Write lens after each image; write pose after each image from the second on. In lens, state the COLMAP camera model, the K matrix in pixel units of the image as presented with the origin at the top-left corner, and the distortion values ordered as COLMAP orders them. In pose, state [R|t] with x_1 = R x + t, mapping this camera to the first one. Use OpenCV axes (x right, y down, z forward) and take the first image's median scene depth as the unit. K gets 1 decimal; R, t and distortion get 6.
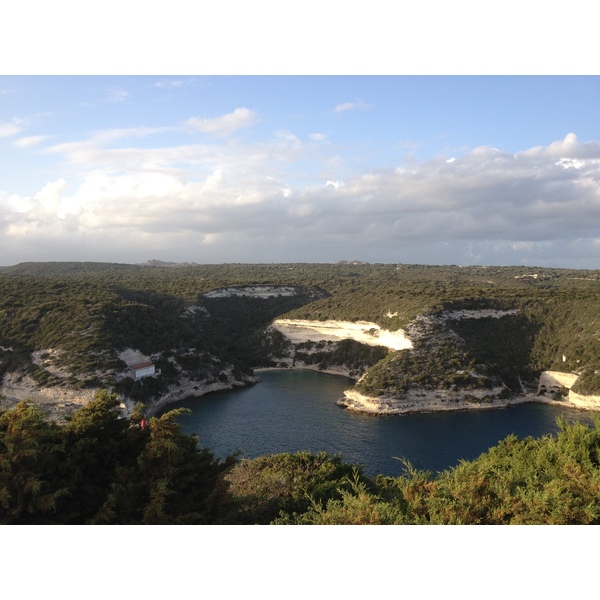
lens RADIAL K [[522.2, 0, 296.9], [0, 522.2, 297.5], [0, 0, 1]] dist [0.036538, -0.034316]
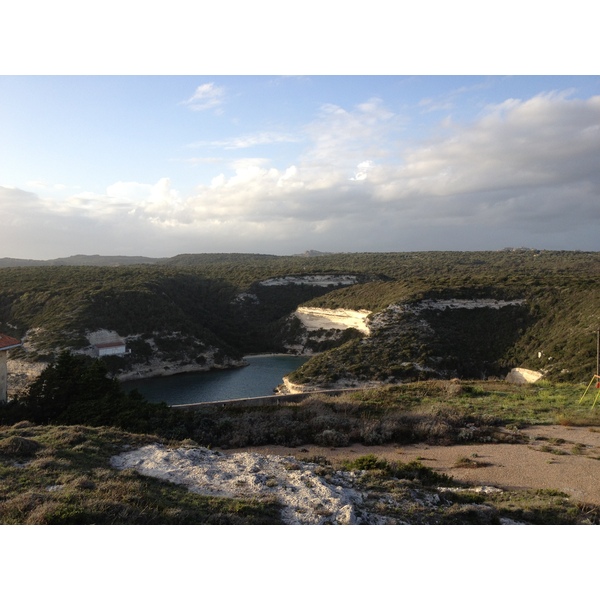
lens RADIAL K [[522.2, 0, 297.1], [0, 522.2, 303.1], [0, 0, 1]] dist [0.036538, -0.034316]
pose [[0.961934, 0.014165, -0.272916, 0.317587], [-0.005696, 0.999478, 0.031798, 0.002793], [0.273224, -0.029033, 0.961512, 0.033510]]
